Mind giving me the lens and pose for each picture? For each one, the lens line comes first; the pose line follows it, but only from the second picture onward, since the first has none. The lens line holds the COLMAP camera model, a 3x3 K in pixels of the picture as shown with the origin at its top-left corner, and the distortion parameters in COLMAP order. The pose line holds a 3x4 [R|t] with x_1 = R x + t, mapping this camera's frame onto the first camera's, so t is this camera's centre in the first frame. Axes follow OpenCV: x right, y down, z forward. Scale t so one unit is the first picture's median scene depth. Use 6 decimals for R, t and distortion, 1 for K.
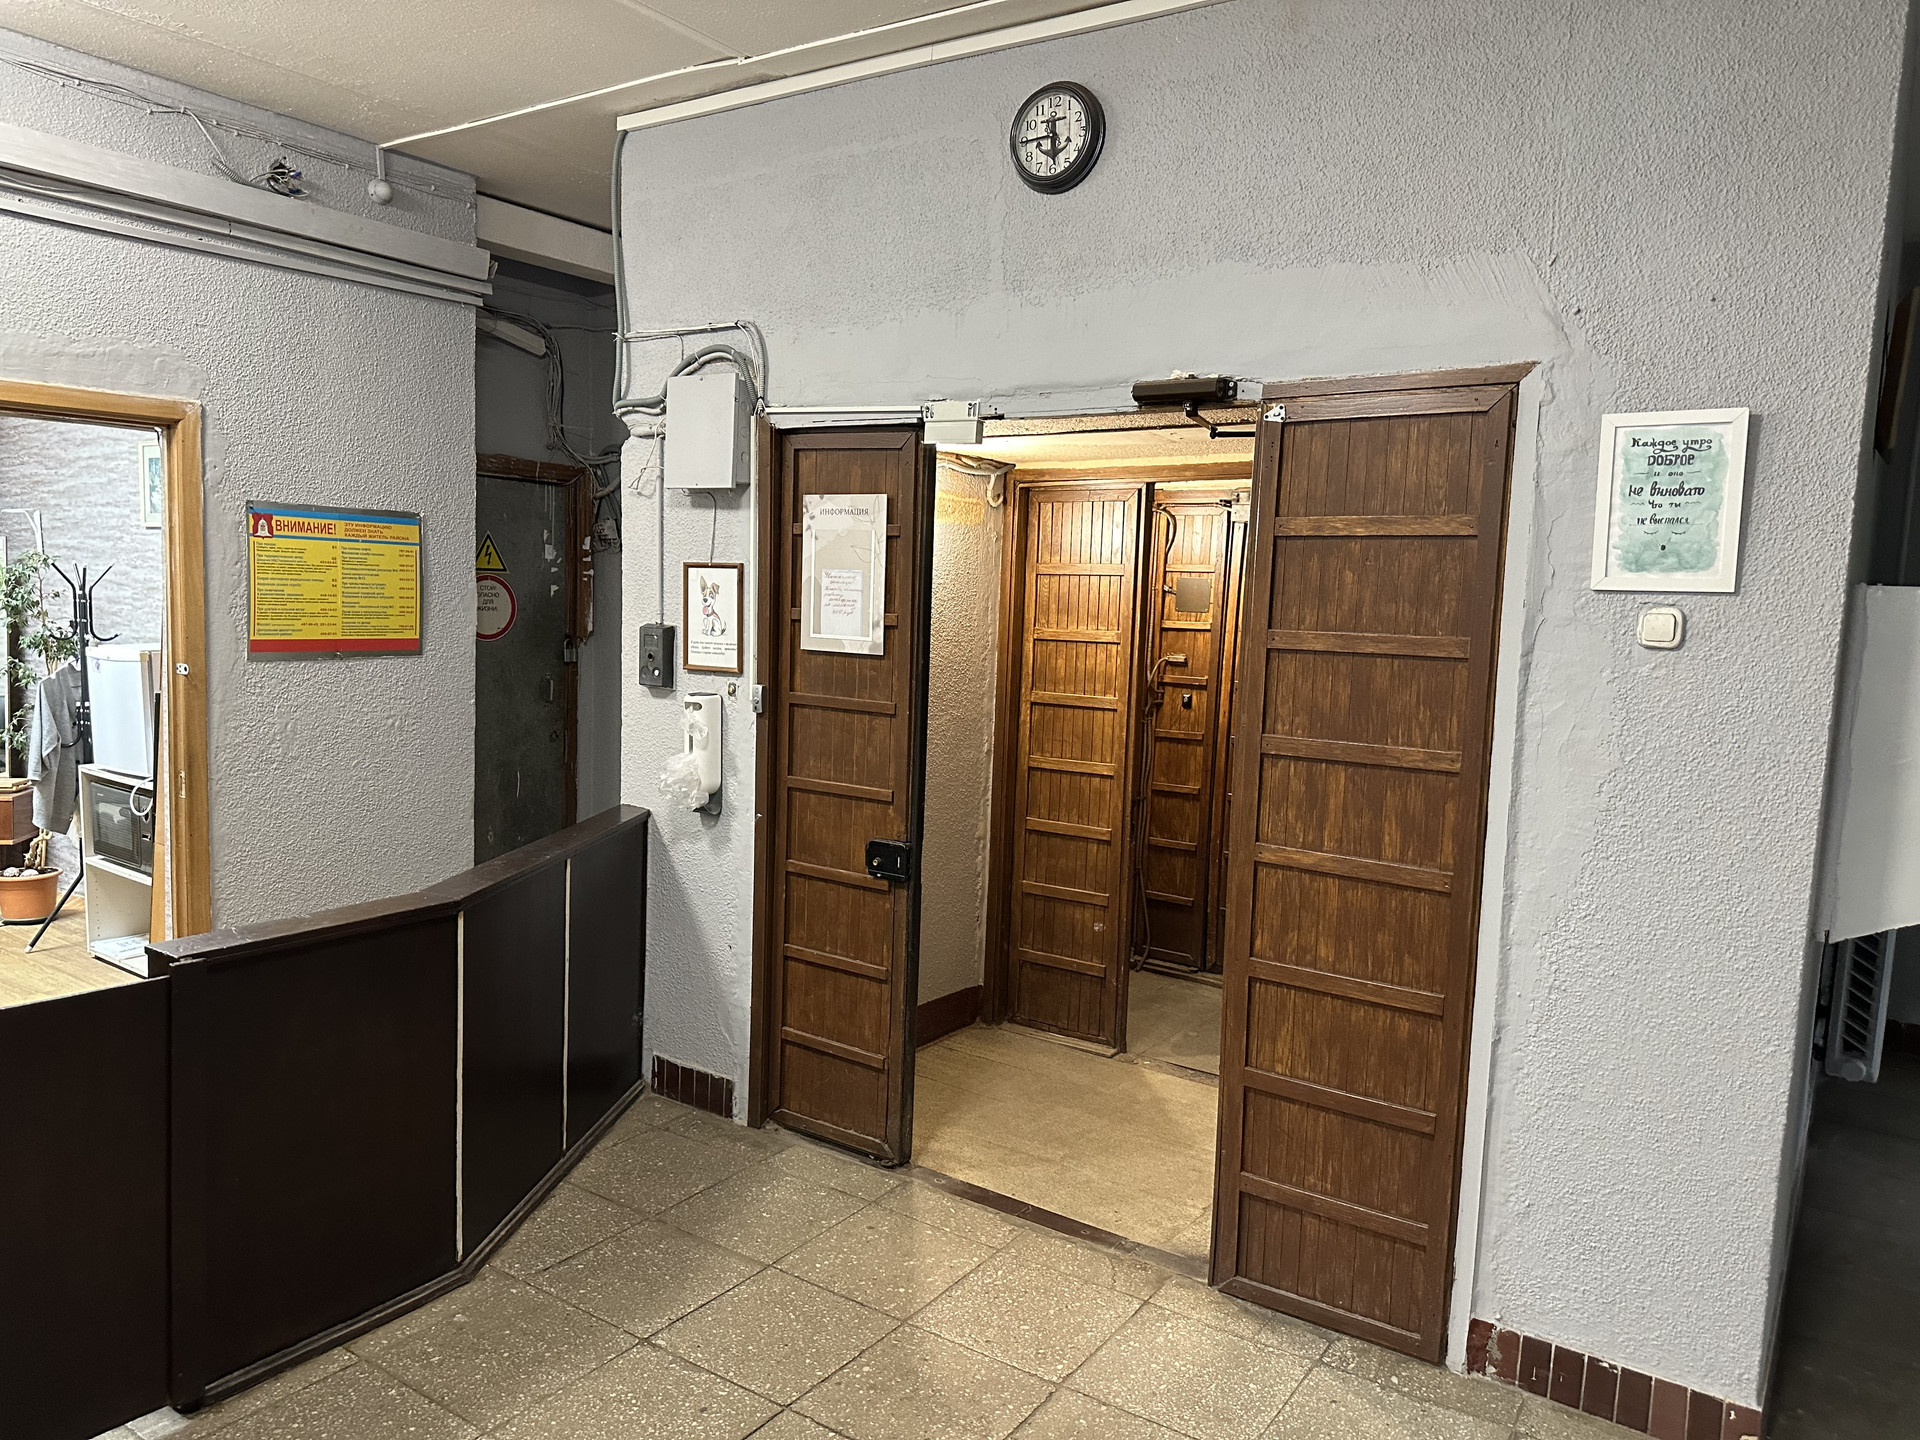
lens RADIAL K [[1371.1, 0, 969.4], [0, 1371.1, 734.4], [0, 0, 1]] dist [0.074327, -0.074560]
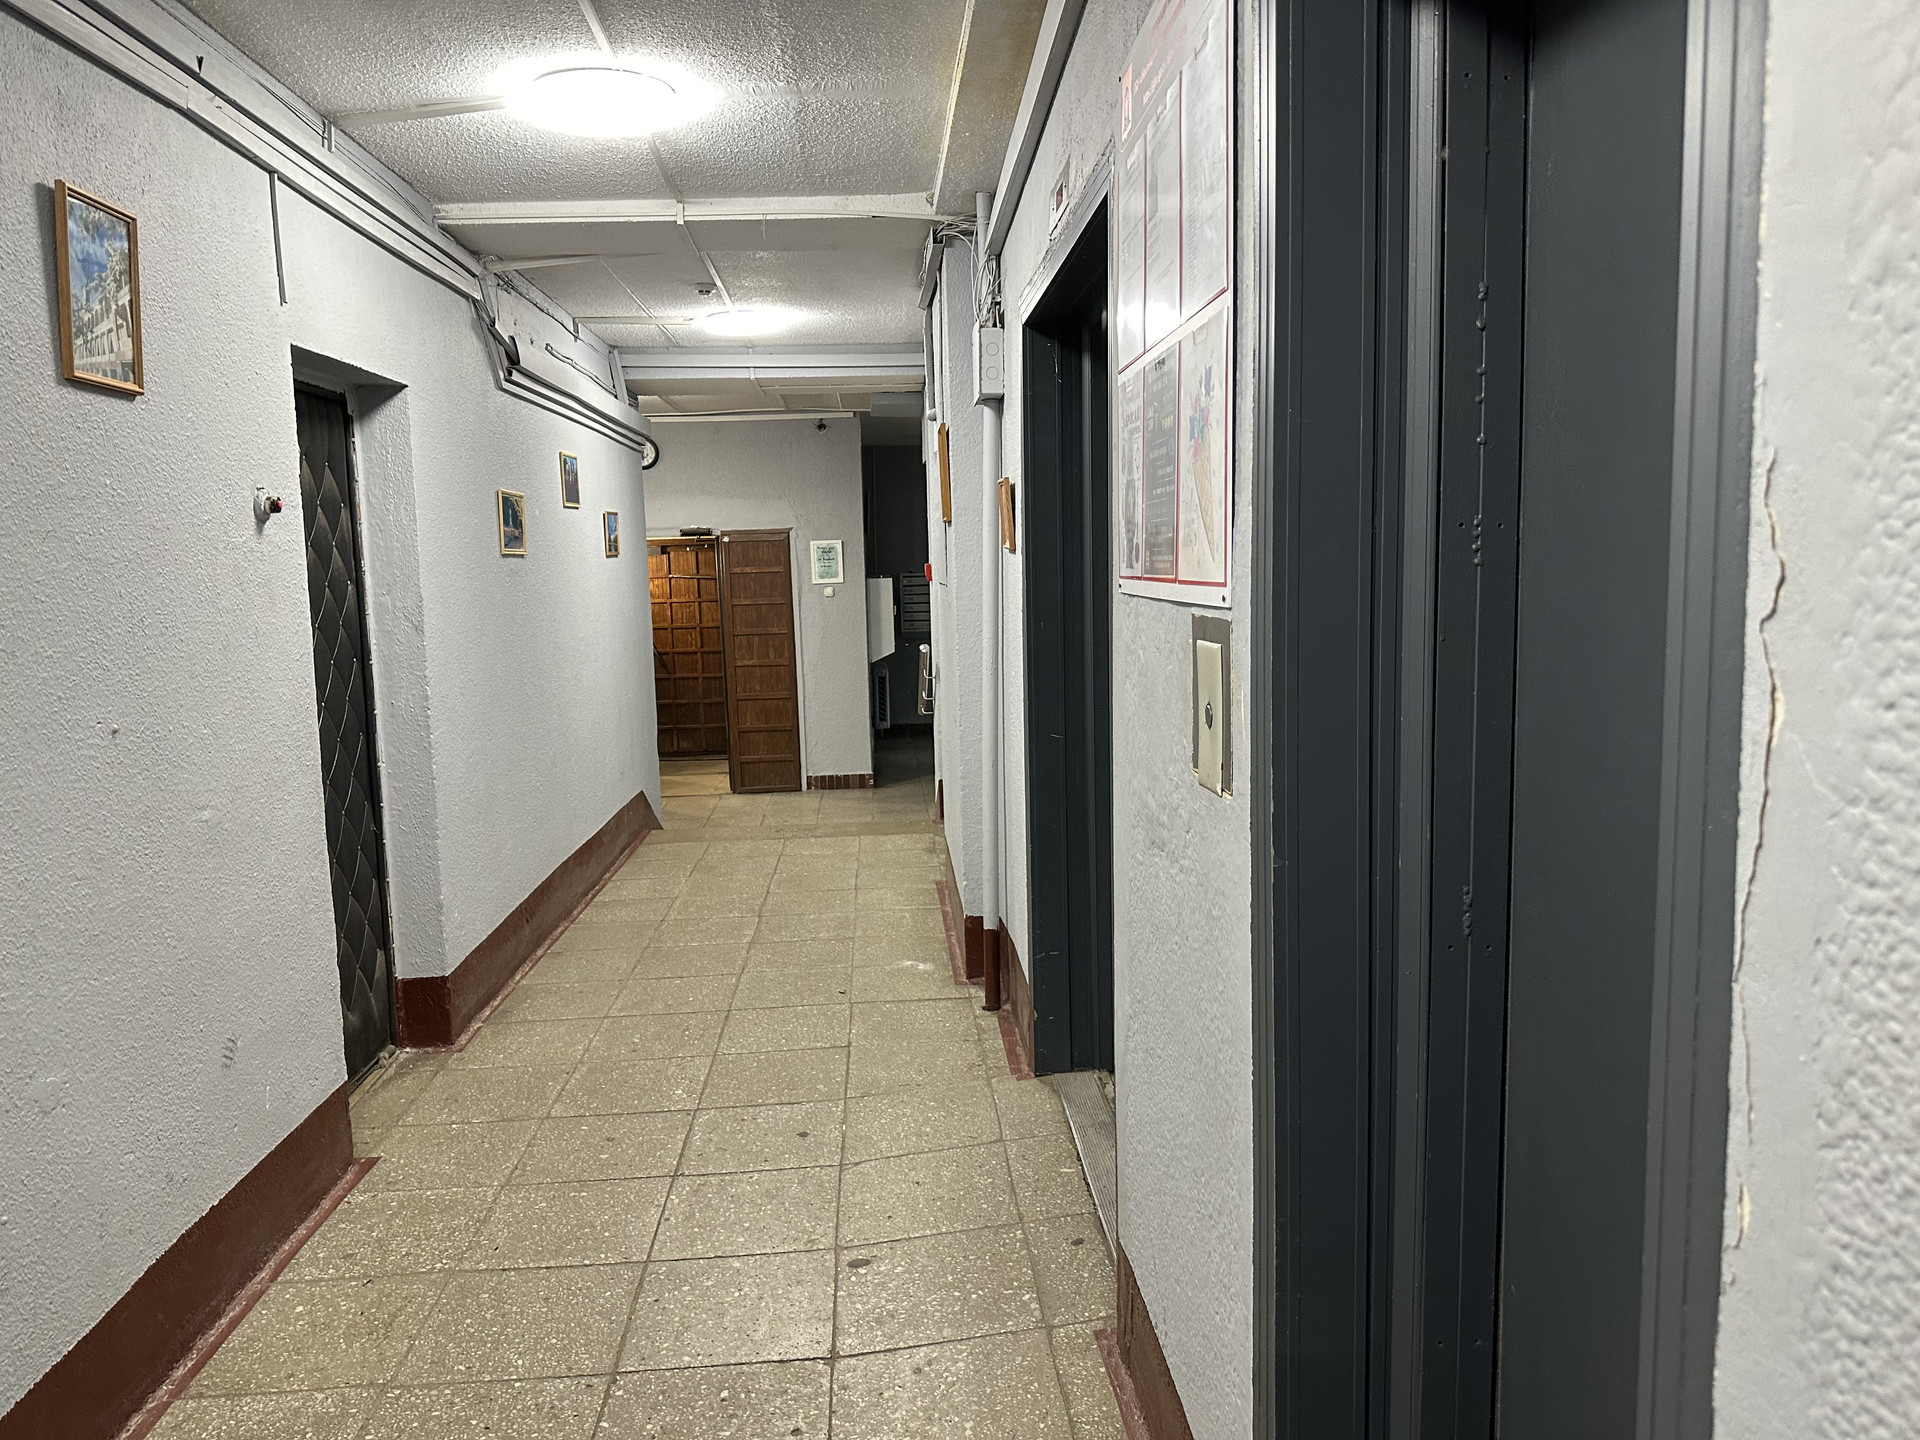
lens RADIAL K [[1371.1, 0, 970.2], [0, 1371.1, 717.6], [0, 0, 1]] dist [0.074327, -0.074560]
pose [[0.794555, -0.127659, 0.593621, -1.448660], [0.124240, 0.991145, 0.046853, 0.136556], [-0.594346, 0.036524, 0.803380, -2.220968]]
